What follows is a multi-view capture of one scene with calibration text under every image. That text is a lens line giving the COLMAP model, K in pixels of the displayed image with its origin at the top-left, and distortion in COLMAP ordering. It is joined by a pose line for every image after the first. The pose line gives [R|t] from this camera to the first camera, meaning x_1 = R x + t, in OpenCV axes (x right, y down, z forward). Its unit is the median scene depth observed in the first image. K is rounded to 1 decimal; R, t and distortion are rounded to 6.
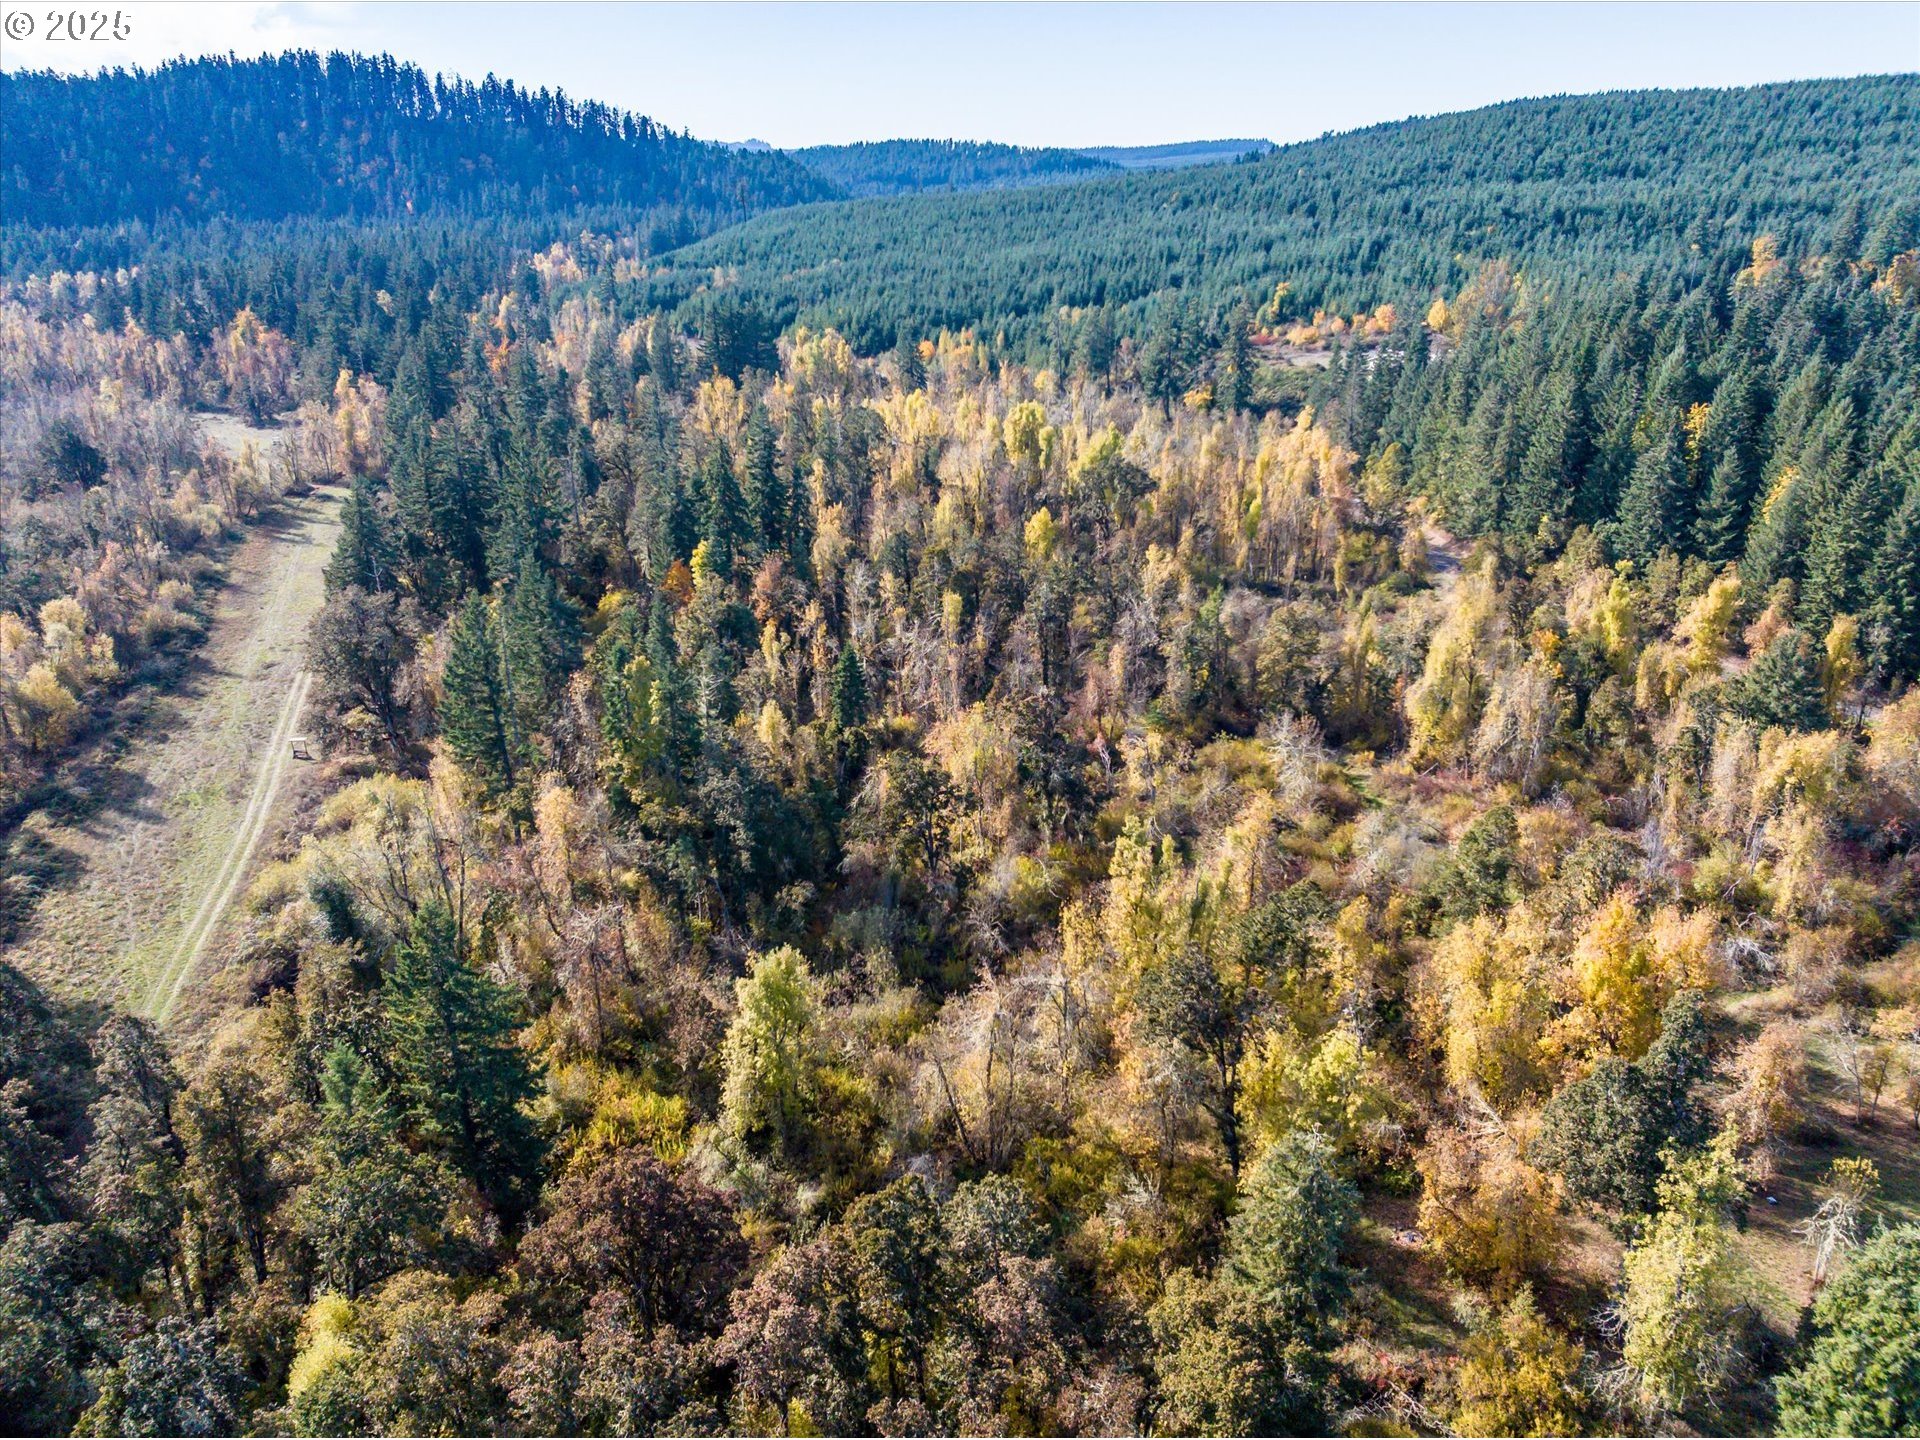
lens RADIAL K [[1345.2, 0, 964.8], [0, 1345.2, 715.8], [0, 0, 1]] dist [-0.054437, 0.019125]
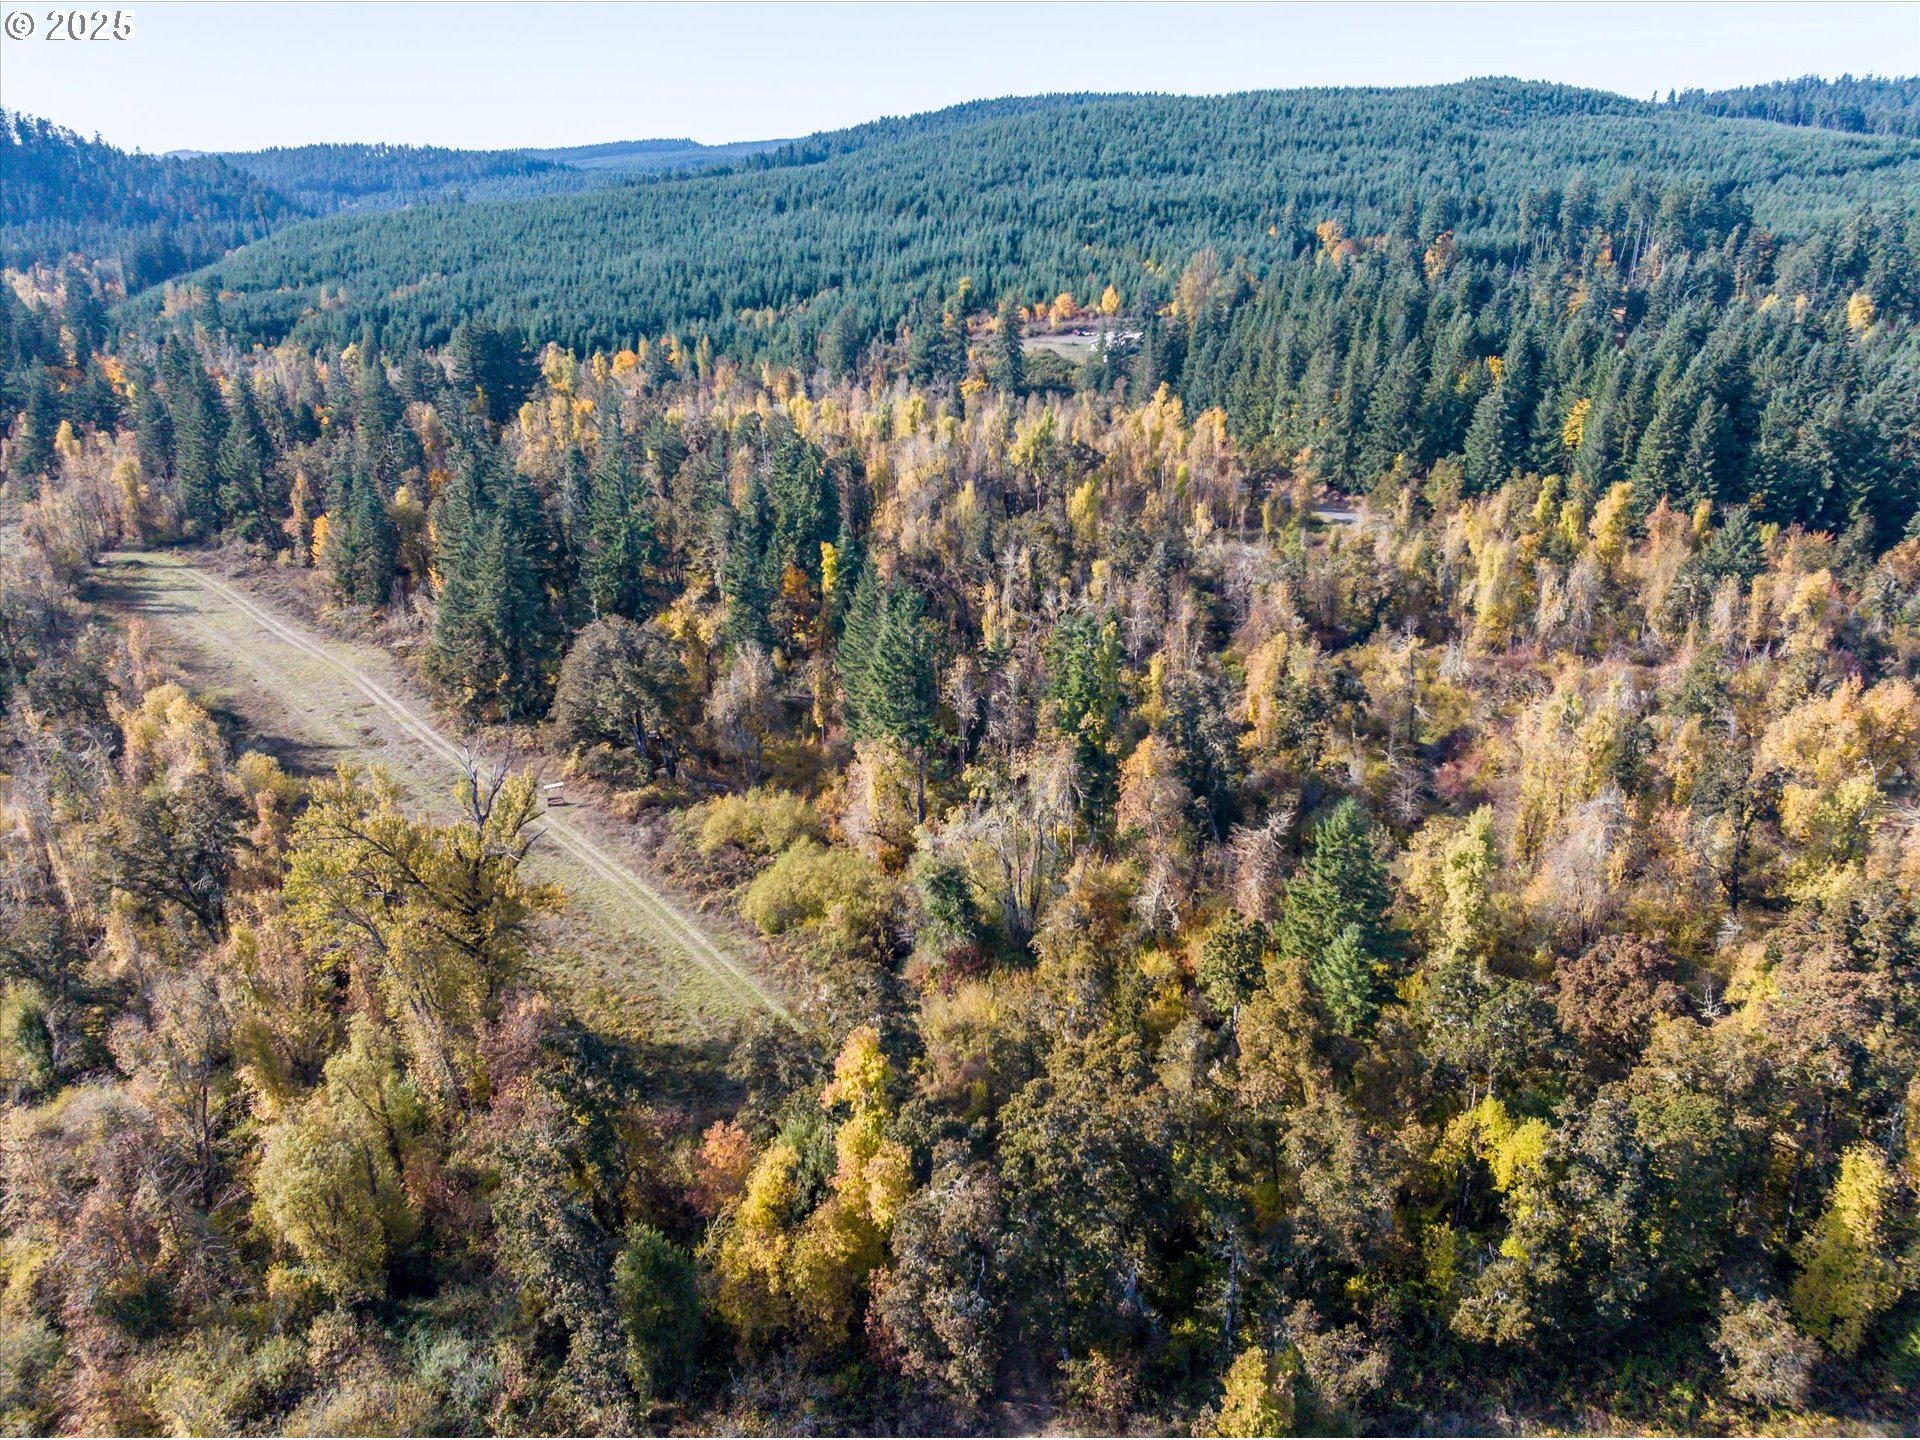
lens RADIAL K [[1345.2, 0, 967.9], [0, 1345.2, 726.6], [0, 0, 1]] dist [-0.054437, 0.019125]
pose [[0.915034, -0.157610, 0.371311, -0.197518], [0.154835, 0.987229, 0.037483, -0.004033], [-0.372476, 0.023193, 0.927752, -0.000131]]
